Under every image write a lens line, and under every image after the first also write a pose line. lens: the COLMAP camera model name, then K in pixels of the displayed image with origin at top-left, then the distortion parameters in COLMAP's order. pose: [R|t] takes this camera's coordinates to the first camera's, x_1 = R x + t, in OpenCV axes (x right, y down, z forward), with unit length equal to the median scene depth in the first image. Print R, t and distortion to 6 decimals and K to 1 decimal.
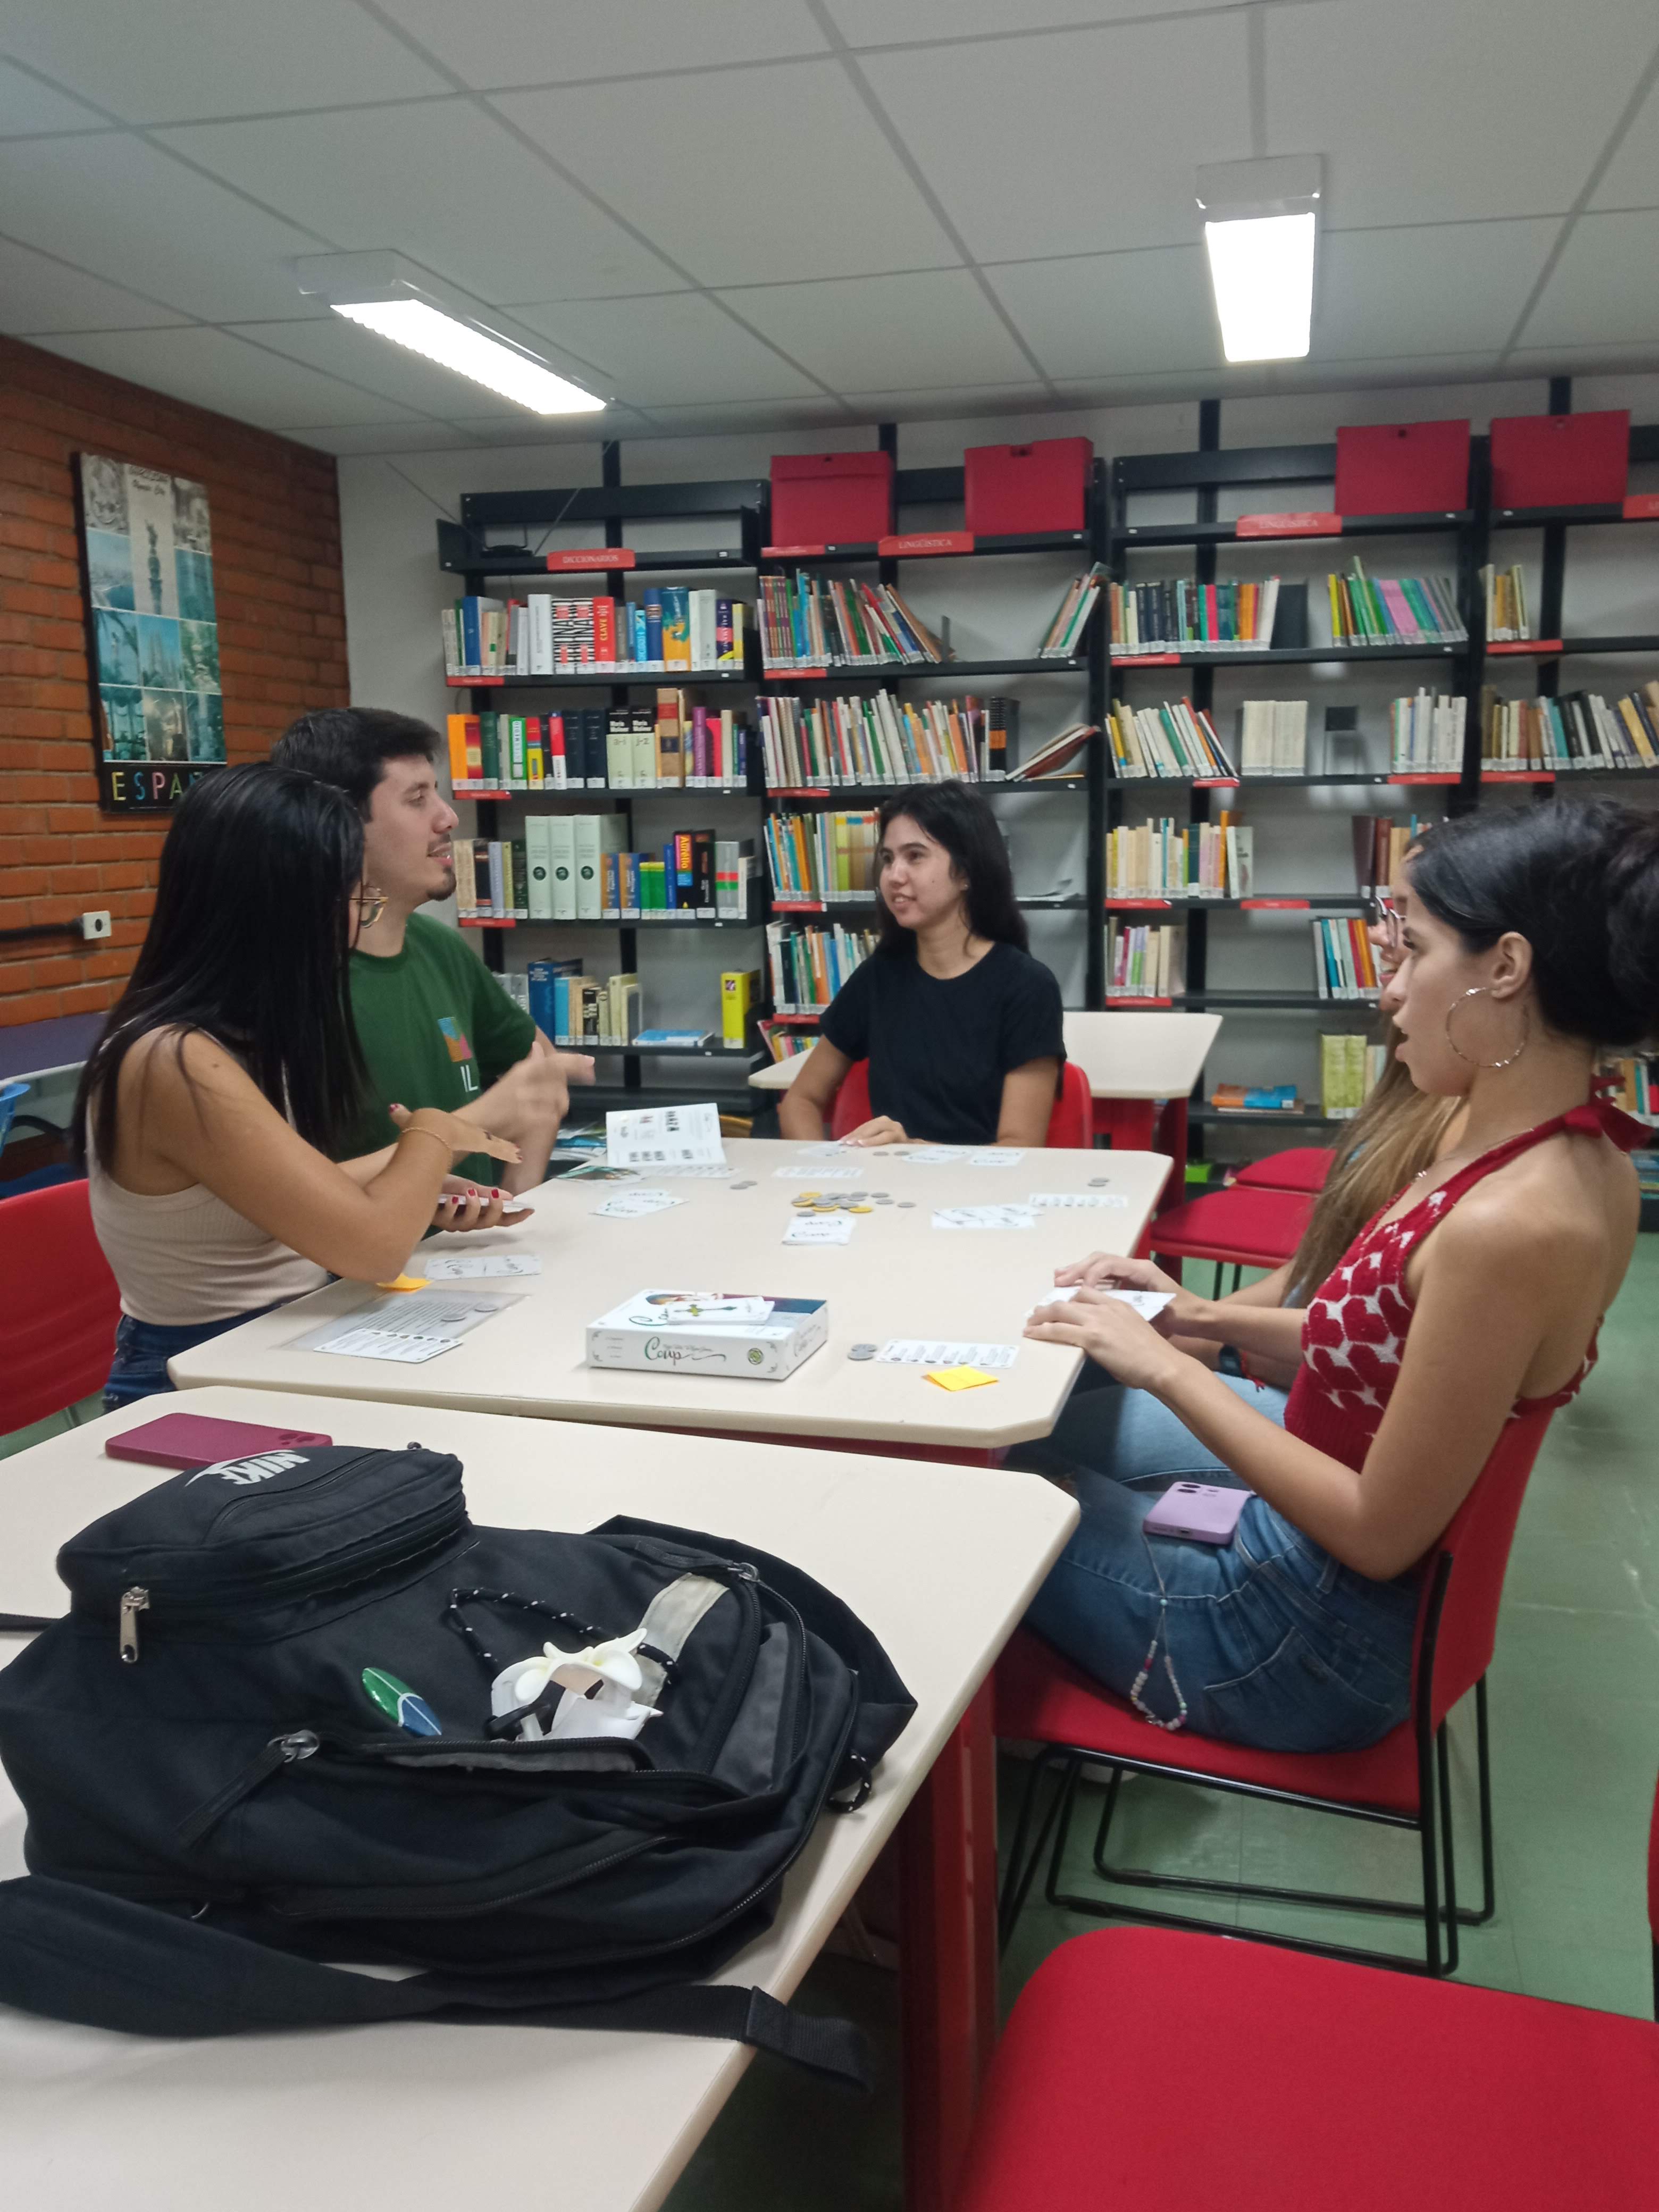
lens RADIAL K [[1804.4, 0, 849.3], [0, 1804.4, 1101.9], [0, 0, 1]] dist [0.051101, -0.048725]
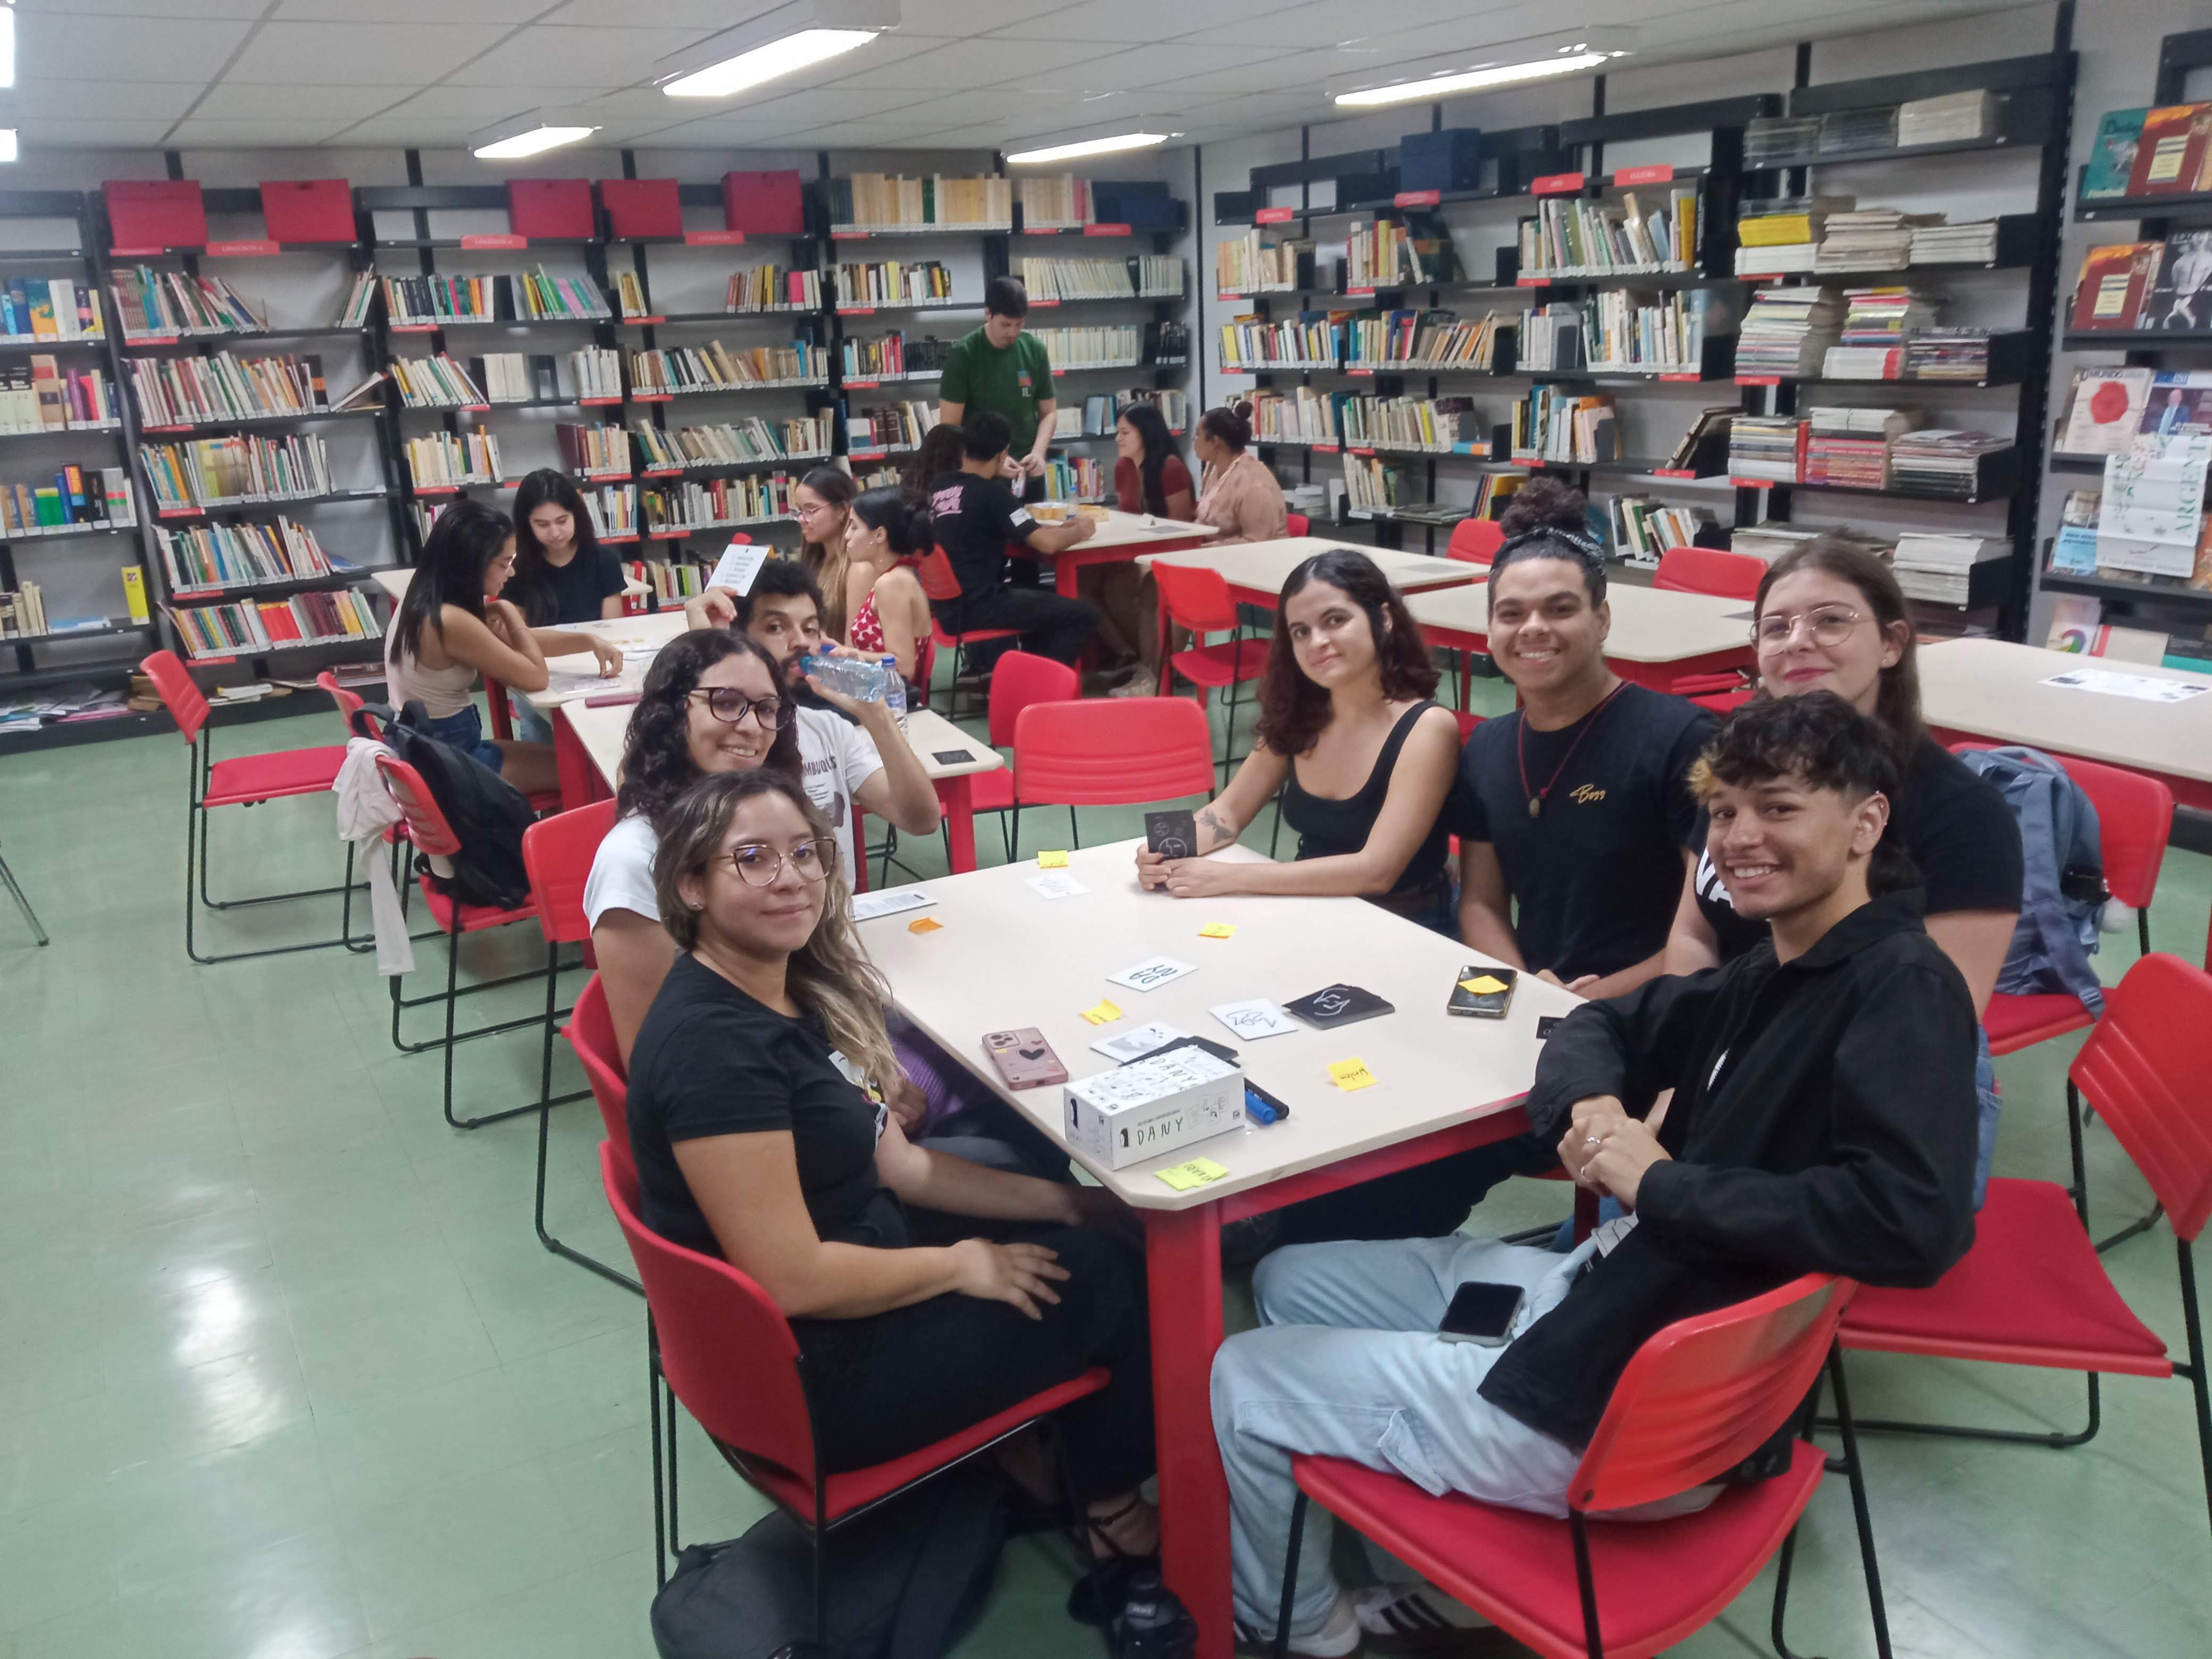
lens RADIAL K [[1804.4, 0, 1116.7], [0, 1804.4, 820.6], [0, 0, 1]] dist [0.051101, -0.048725]
pose [[0.701472, -0.214136, 0.679767, -0.532087], [0.145144, 0.976729, 0.157904, 0.004038], [-0.697761, -0.012101, 0.716228, -0.496168]]
